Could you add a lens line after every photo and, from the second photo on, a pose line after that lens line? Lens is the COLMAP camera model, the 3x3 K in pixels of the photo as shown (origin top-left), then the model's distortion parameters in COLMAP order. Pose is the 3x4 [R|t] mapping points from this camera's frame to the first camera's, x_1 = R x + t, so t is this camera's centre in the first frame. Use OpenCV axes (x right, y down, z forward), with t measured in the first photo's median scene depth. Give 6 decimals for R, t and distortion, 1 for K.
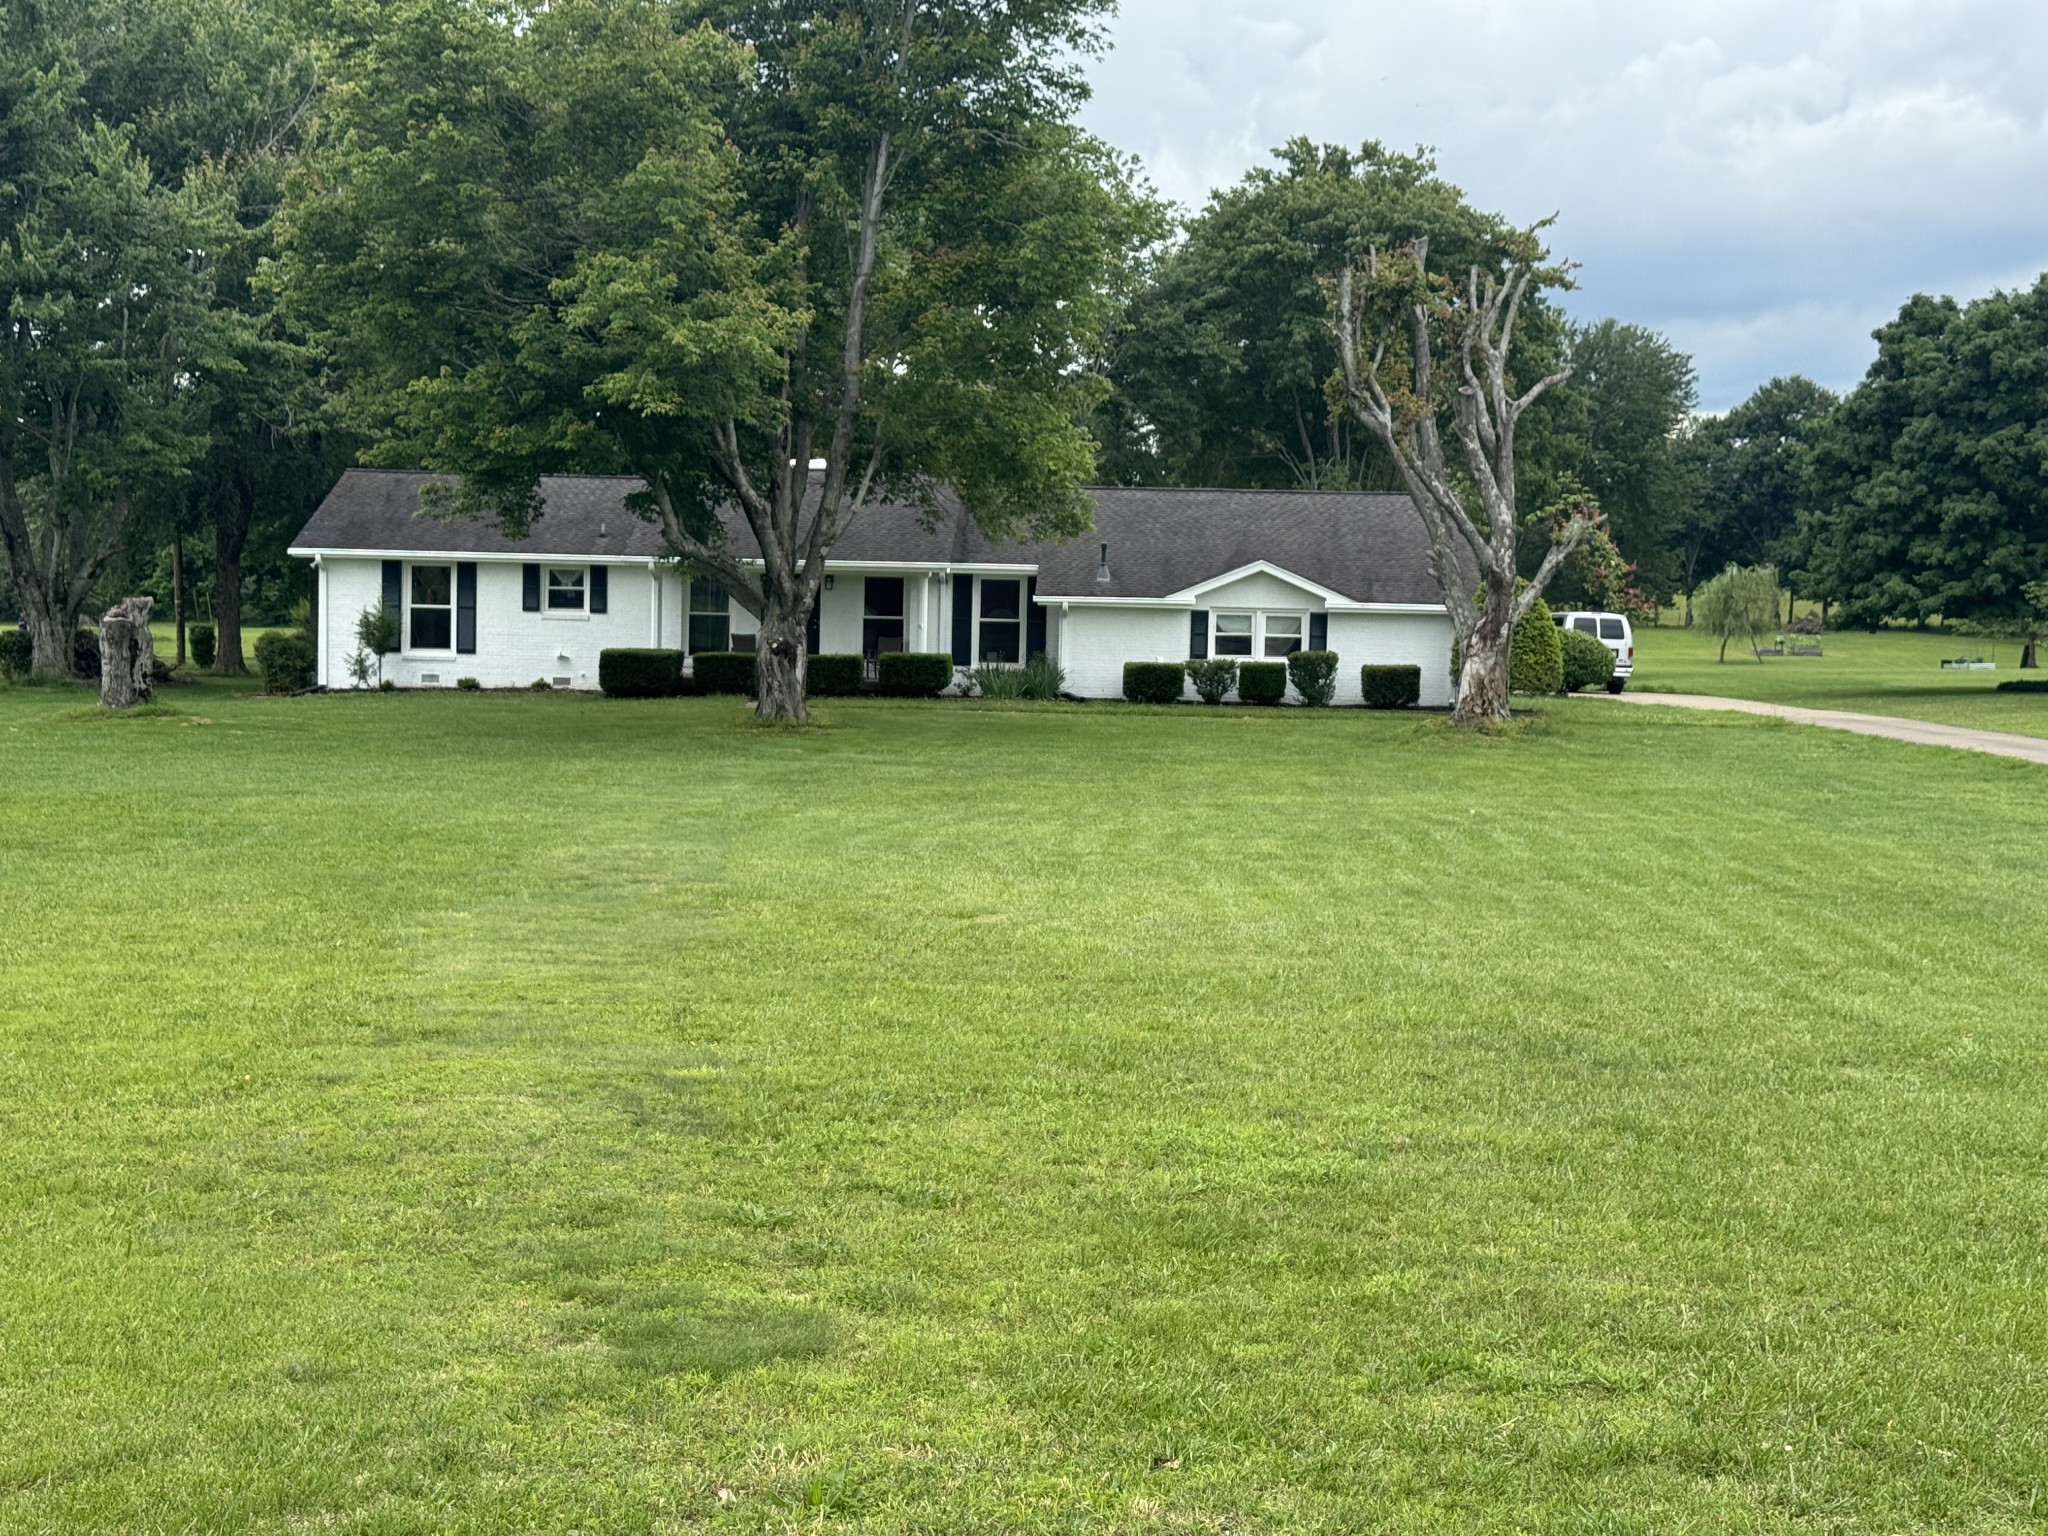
lens RADIAL K [[3007.0, 0, 1065.6], [0, 3007.0, 769.7], [0, 0, 1]] dist [0.091093, 0.000000]
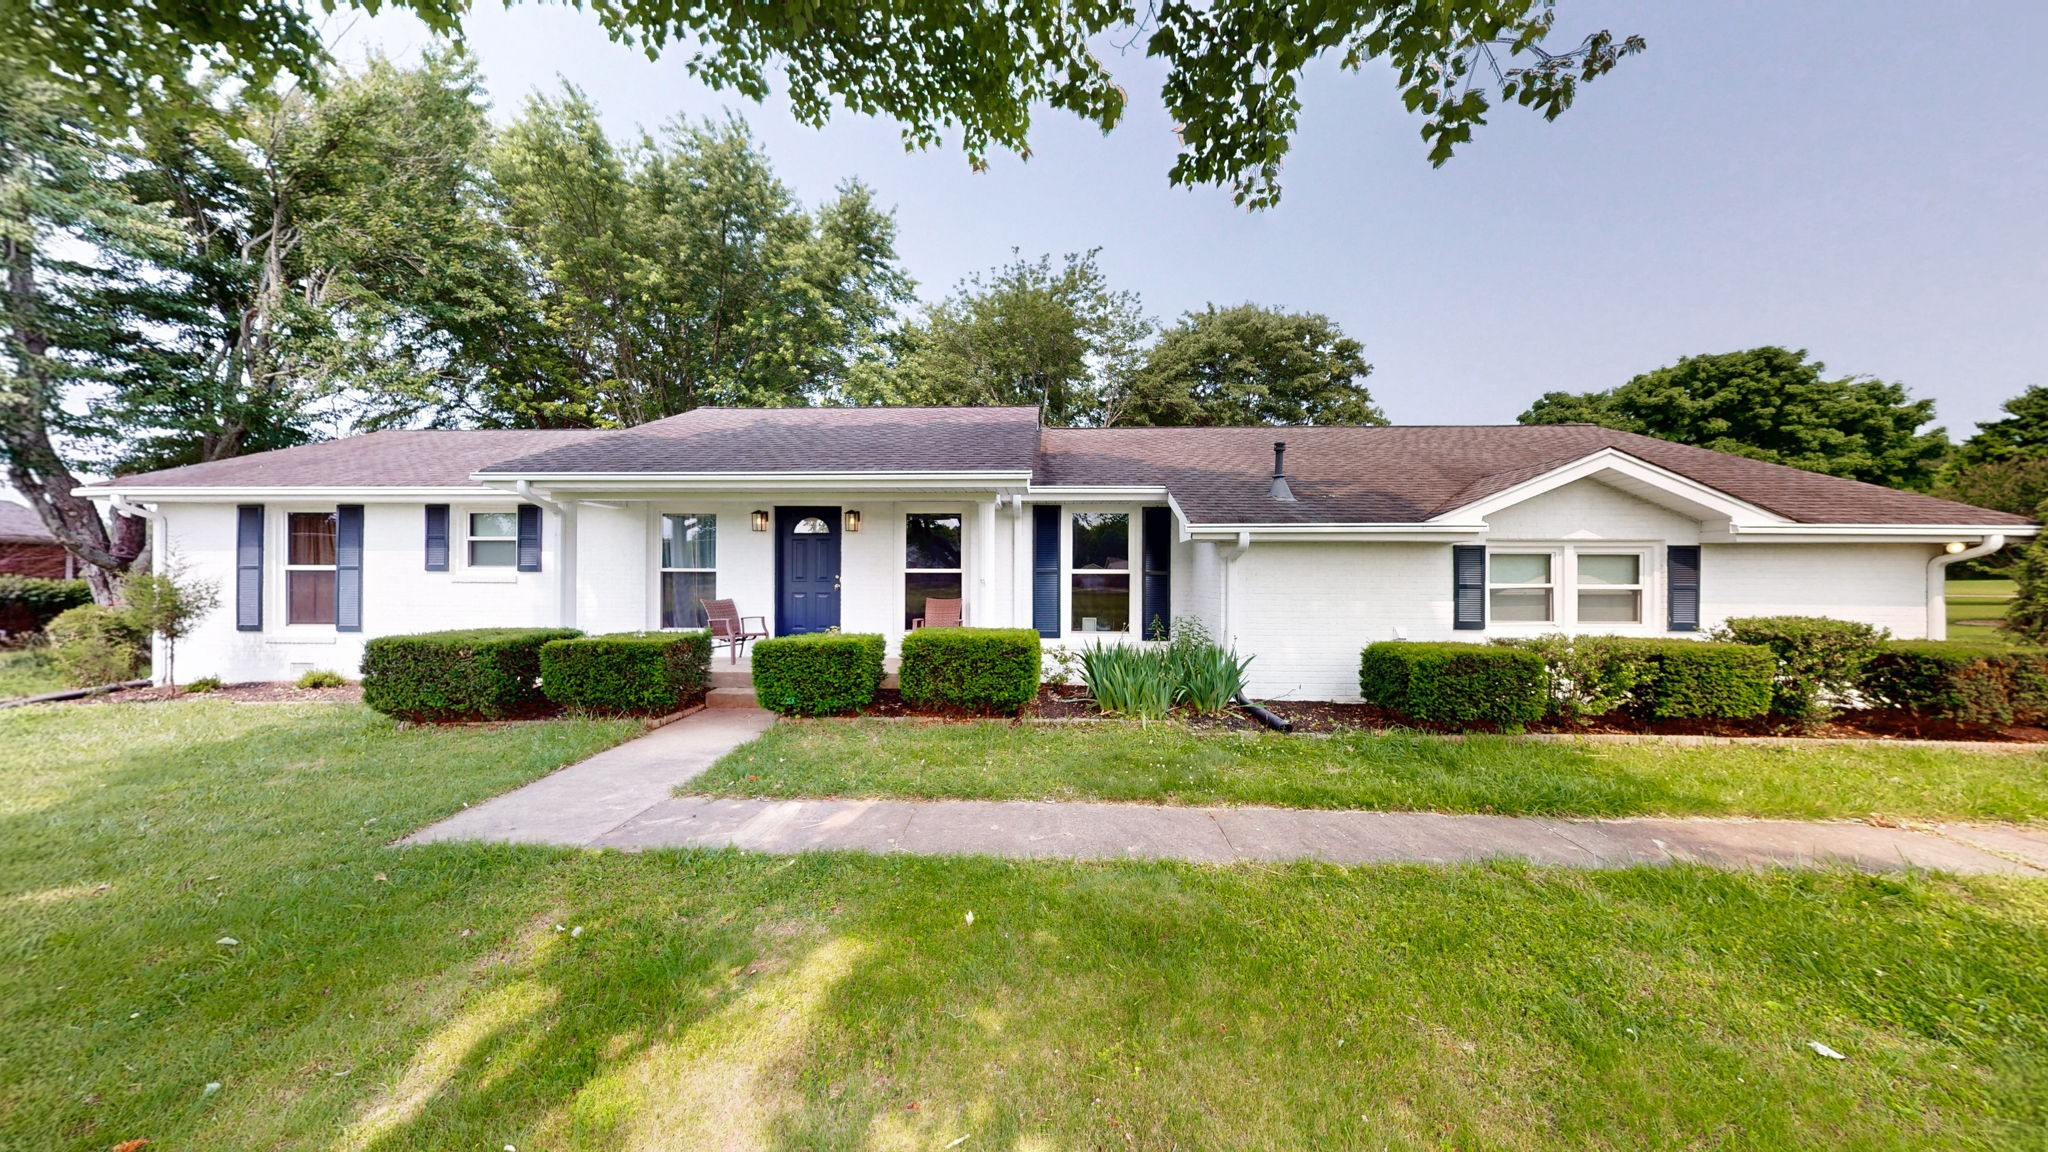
lens RADIAL K [[649.6, 0, 1023.9], [0, 649.6, 572.1], [0, 0, 1]] dist [-0.001453, -0.000389]
pose [[0.999802, -0.017130, -0.010091, -0.038557], [0.016397, 0.997500, -0.068736, -0.039847], [0.011243, 0.068557, 0.997584, 0.859923]]
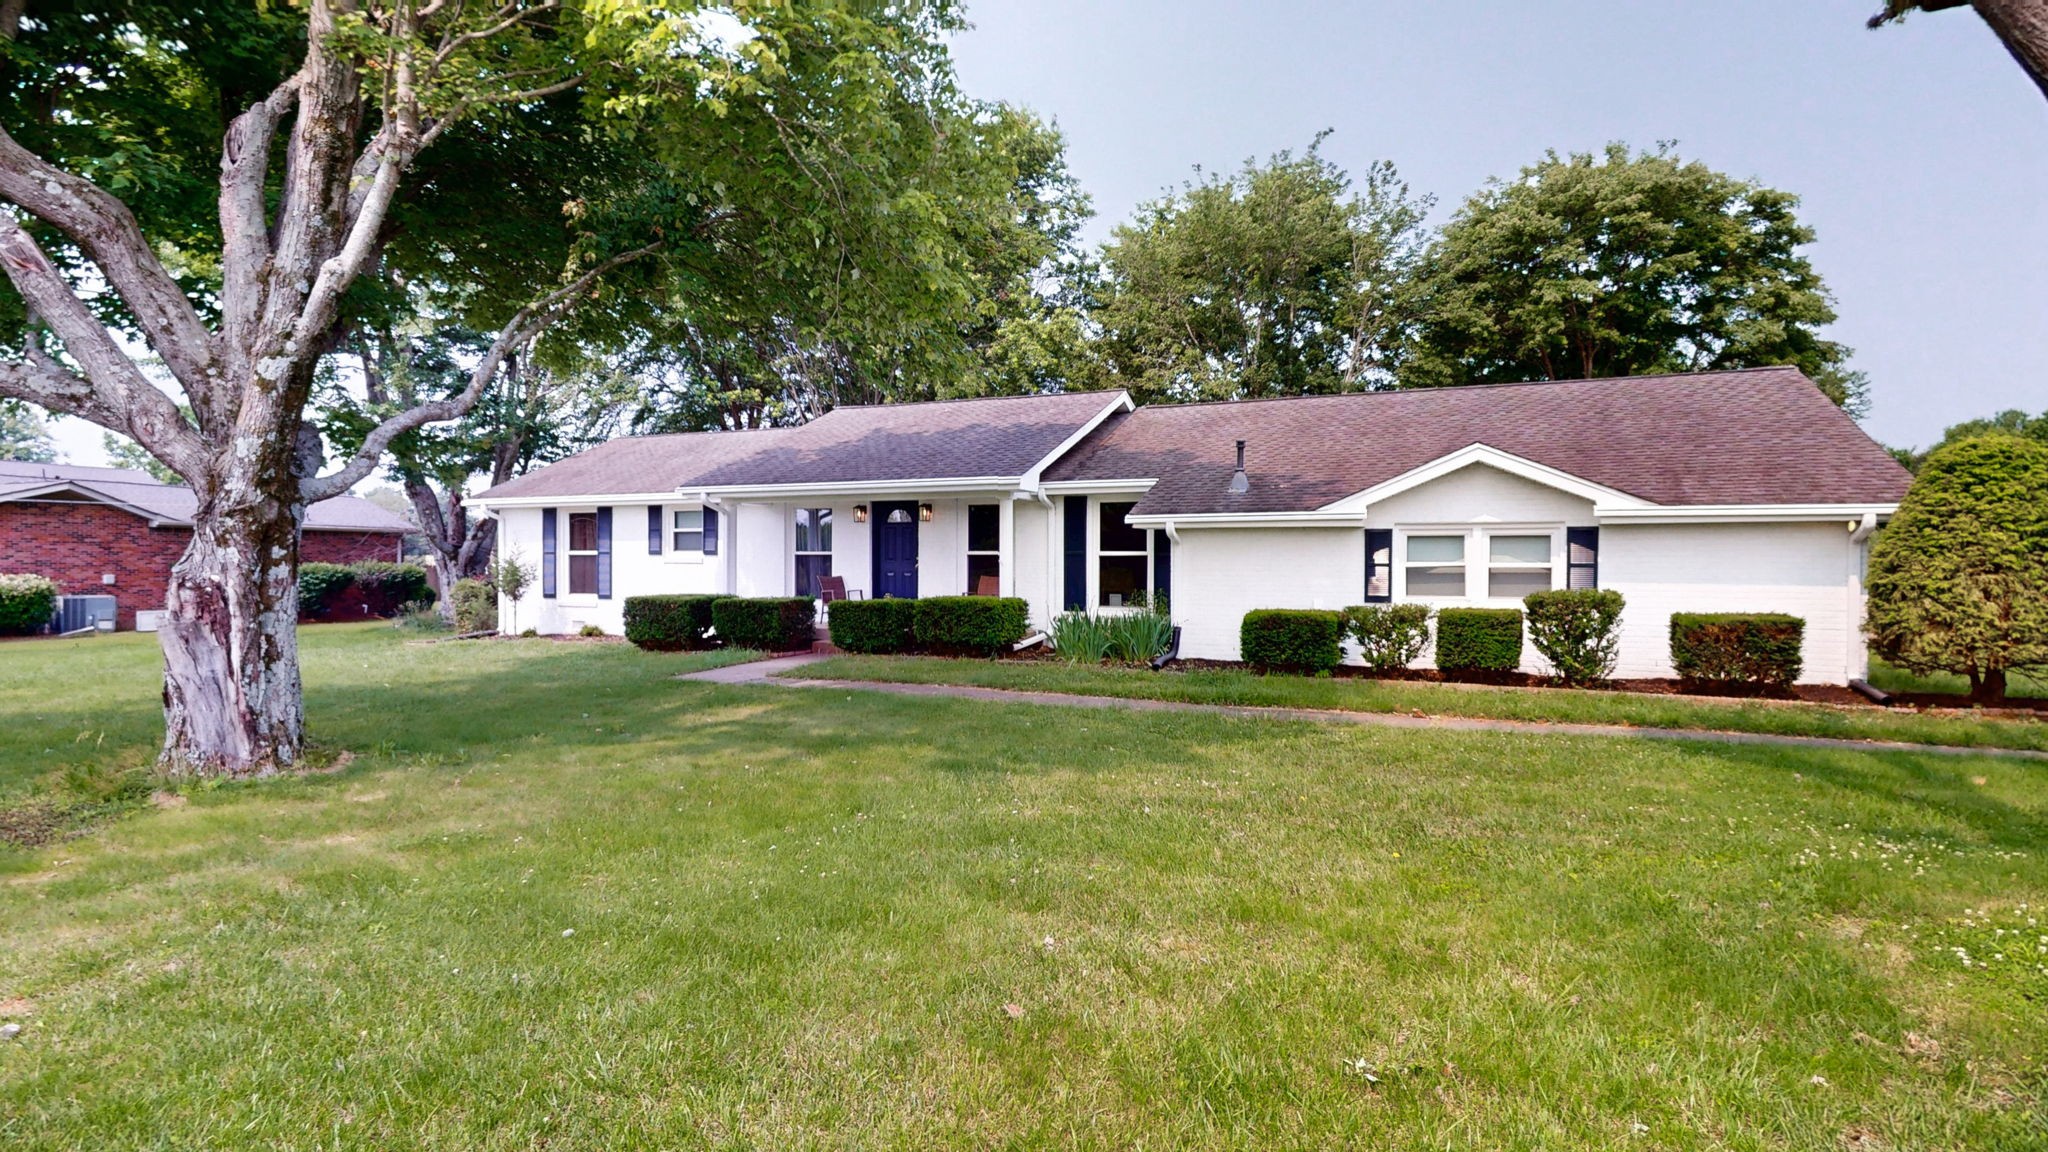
lens RADIAL K [[1059.5, 0, 1026.7], [0, 1059.5, 566.7], [0, 0, 1]] dist [-0.004361, 0.000977]
pose [[0.923725, -0.016950, -0.382682, 0.060877], [-0.005500, 0.998331, -0.057496, -0.030273], [0.383018, 0.055215, 0.922089, 0.744227]]
